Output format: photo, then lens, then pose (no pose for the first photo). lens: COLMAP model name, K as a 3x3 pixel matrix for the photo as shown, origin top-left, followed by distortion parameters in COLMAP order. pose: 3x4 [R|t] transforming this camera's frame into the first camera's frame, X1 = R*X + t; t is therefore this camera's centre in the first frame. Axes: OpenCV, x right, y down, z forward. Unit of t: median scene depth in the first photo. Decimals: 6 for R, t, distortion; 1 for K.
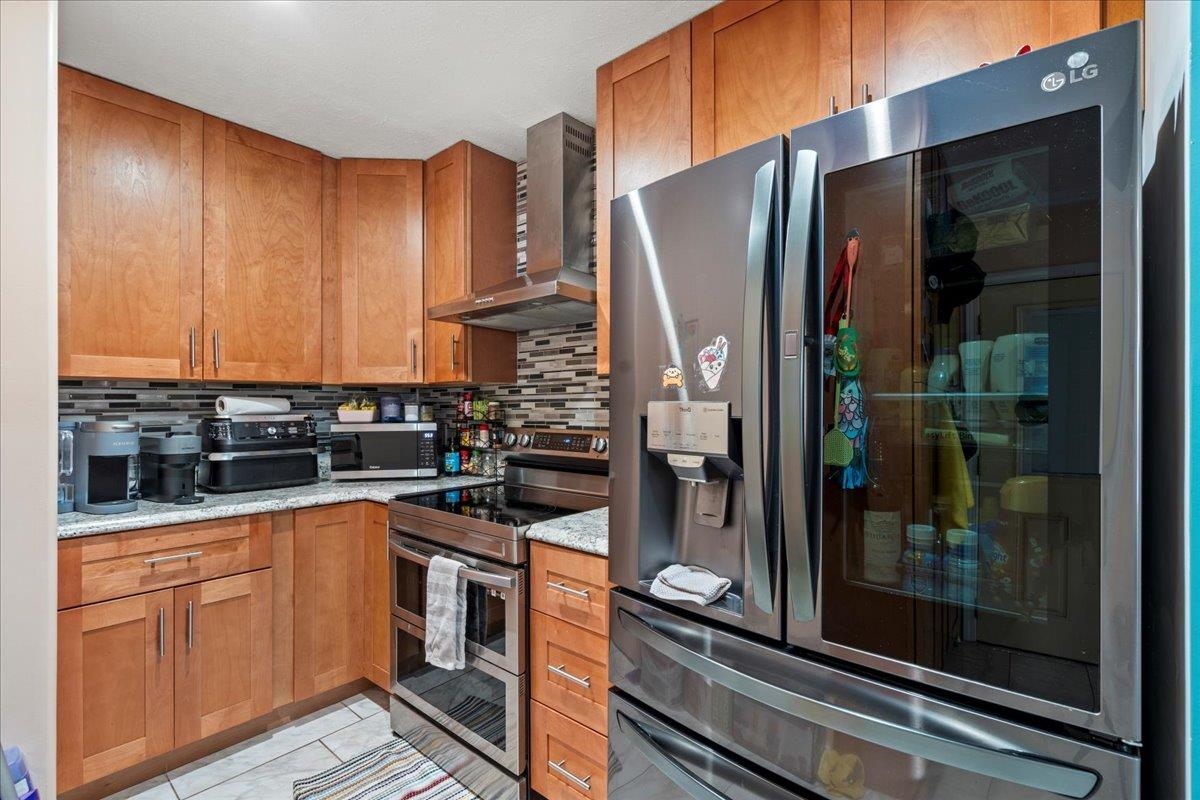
lens RADIAL K [[538.0, 0, 600.0], [0, 538.0, 400.0], [0, 0, 1]] dist [-0.003484, 0.000334]
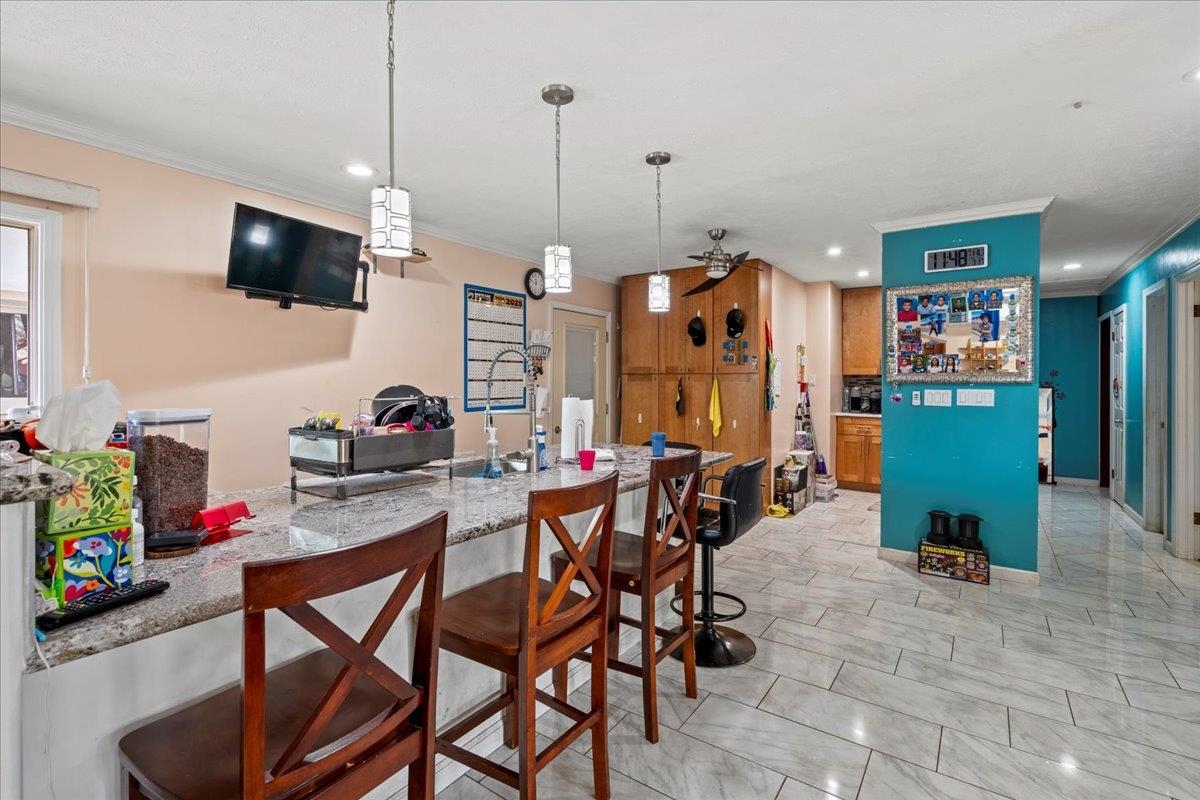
lens RADIAL K [[538.0, 0, 600.0], [0, 538.0, 400.0], [0, 0, 1]] dist [-0.003484, 0.000334]
pose [[0.084143, 0.003960, -0.996446, 2.382668], [0.000639, 0.999992, 0.004028, 0.108295], [0.996453, -0.000975, 0.084140, -0.931557]]
